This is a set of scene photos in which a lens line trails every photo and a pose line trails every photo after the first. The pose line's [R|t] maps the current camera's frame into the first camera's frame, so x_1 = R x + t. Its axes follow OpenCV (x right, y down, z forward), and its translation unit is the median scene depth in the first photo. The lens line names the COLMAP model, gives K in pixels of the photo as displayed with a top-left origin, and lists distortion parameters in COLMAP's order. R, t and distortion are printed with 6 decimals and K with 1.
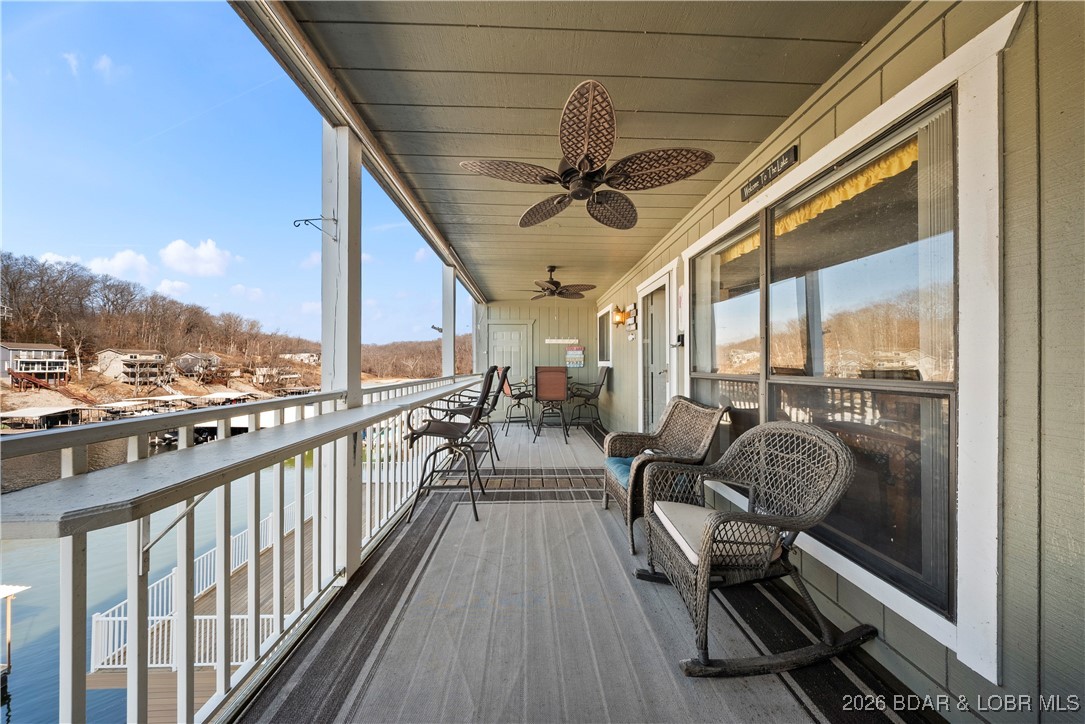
lens RADIAL K [[321.2, 0, 539.5], [0, 321.2, 365.2], [0, 0, 1]] dist [-0.001716, -0.001603]
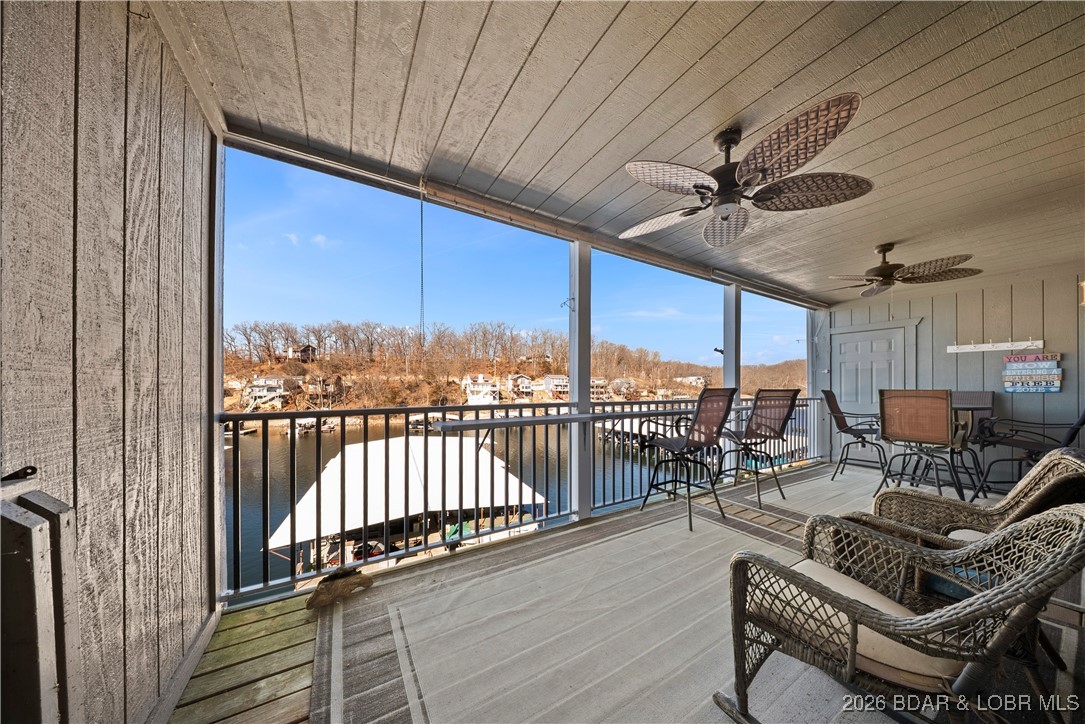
lens RADIAL K [[326.3, 0, 541.4], [0, 326.3, 388.8], [0, 0, 1]] dist [-0.000376, -0.000056]
pose [[0.482366, 0.007514, -0.875937, 0.371045], [-0.003962, 0.999972, 0.006397, 0.000843], [0.875961, 0.000385, 0.482382, 0.020019]]
